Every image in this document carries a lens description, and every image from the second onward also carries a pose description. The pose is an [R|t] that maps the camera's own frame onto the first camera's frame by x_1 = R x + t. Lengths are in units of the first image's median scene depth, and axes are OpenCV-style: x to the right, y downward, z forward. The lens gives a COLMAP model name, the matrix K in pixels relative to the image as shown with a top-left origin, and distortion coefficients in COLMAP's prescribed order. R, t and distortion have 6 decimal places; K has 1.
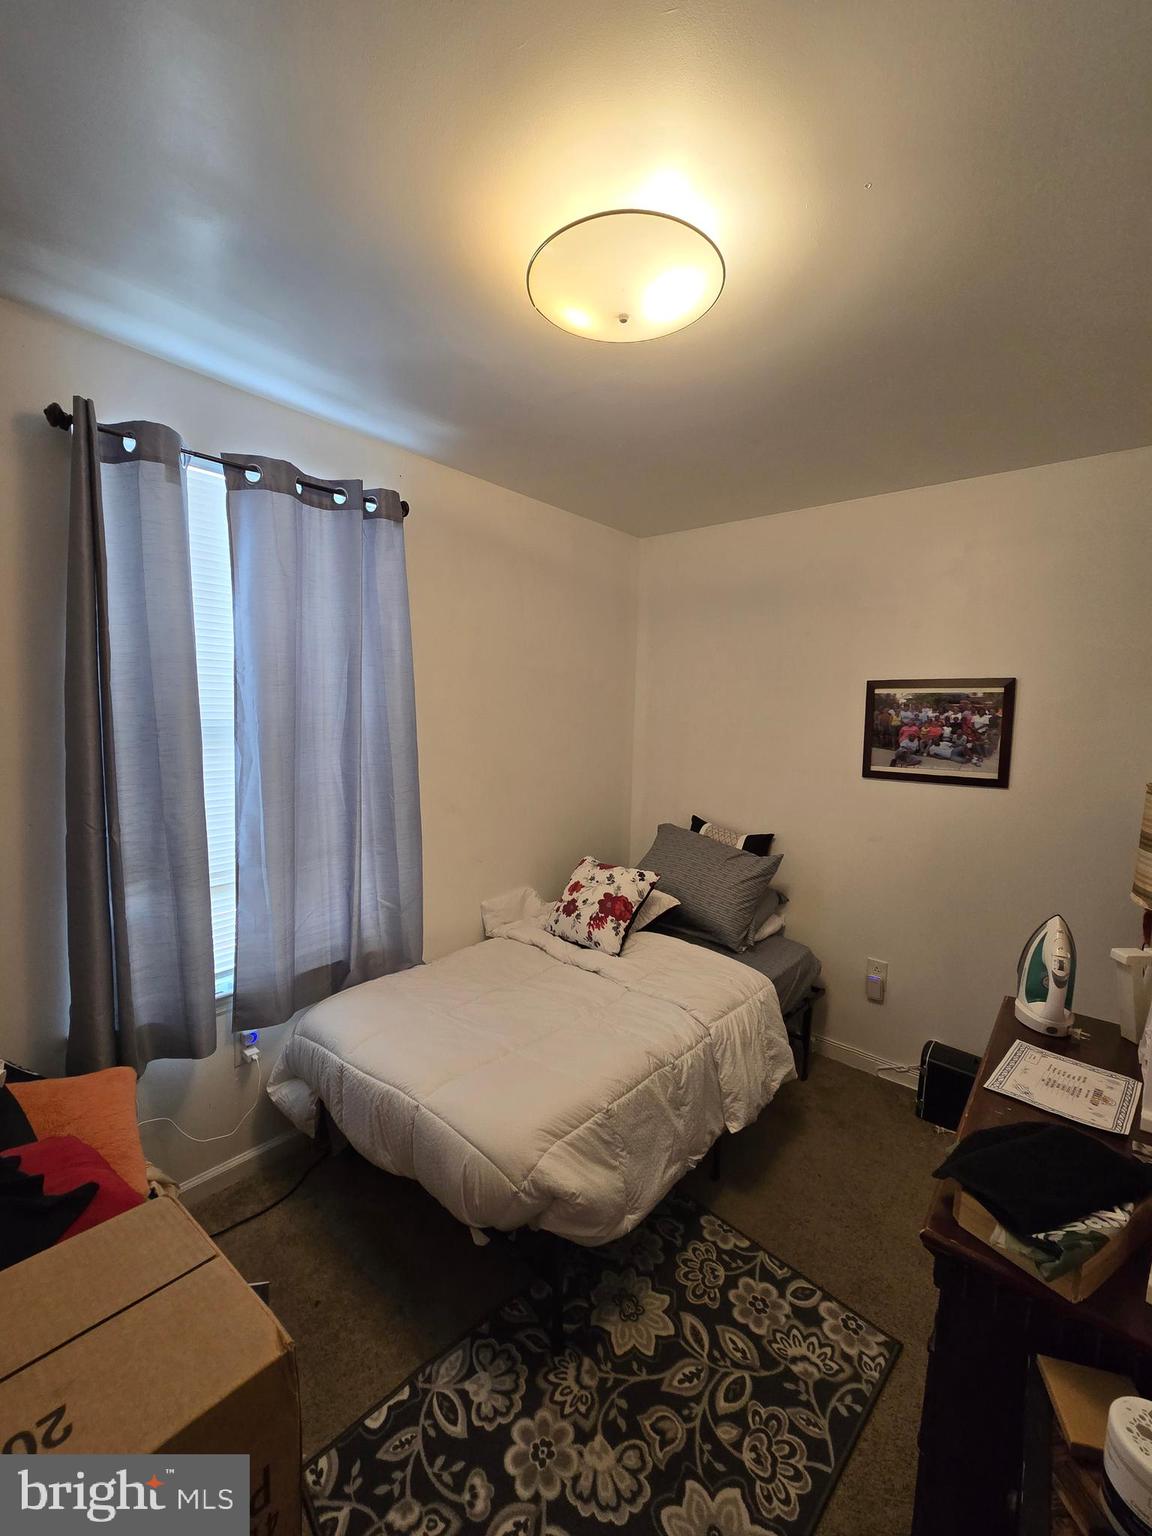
lens RADIAL K [[624.1, 0, 561.3], [0, 624.1, 764.1], [0, 0, 1]] dist [-0.003560, 0.000482]
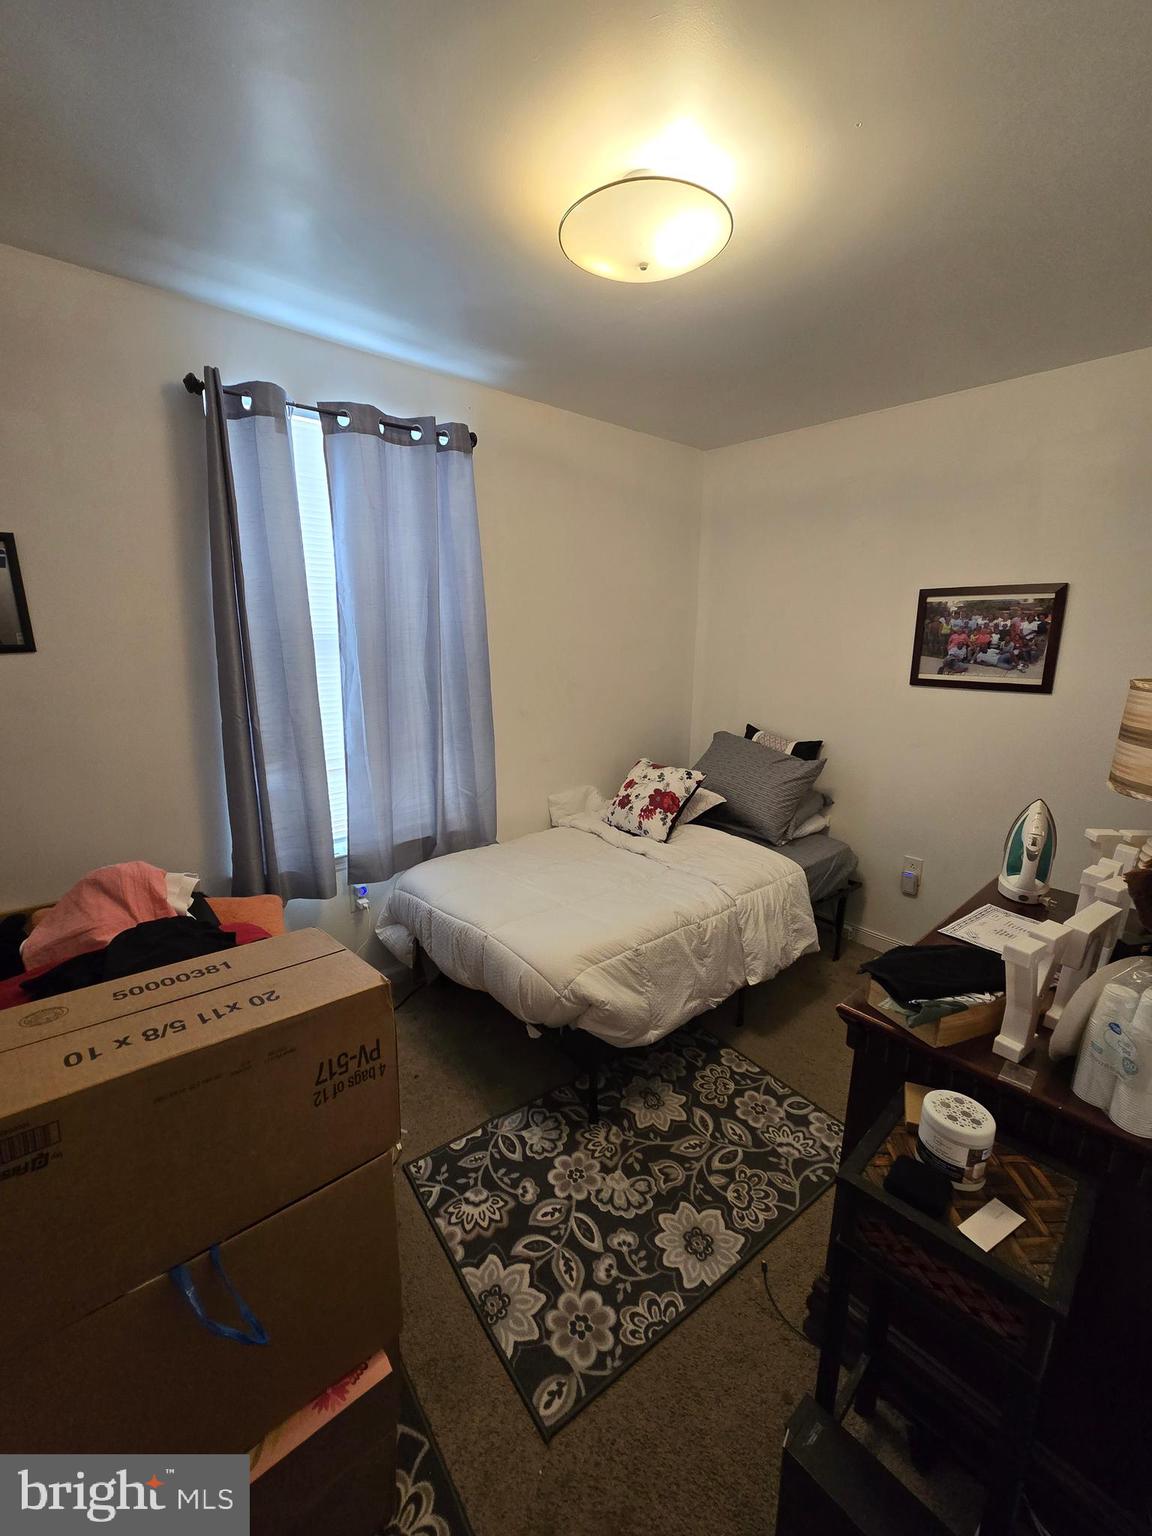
lens RADIAL K [[626.4, 0, 561.8], [0, 626.4, 766.0], [0, 0, 1]] dist [-0.004877, 0.000167]
pose [[0.989891, 0.016301, -0.140890, 0.084529], [0.001545, 0.992076, 0.125633, 0.032672], [0.141822, -0.124581, 0.982021, -0.171261]]
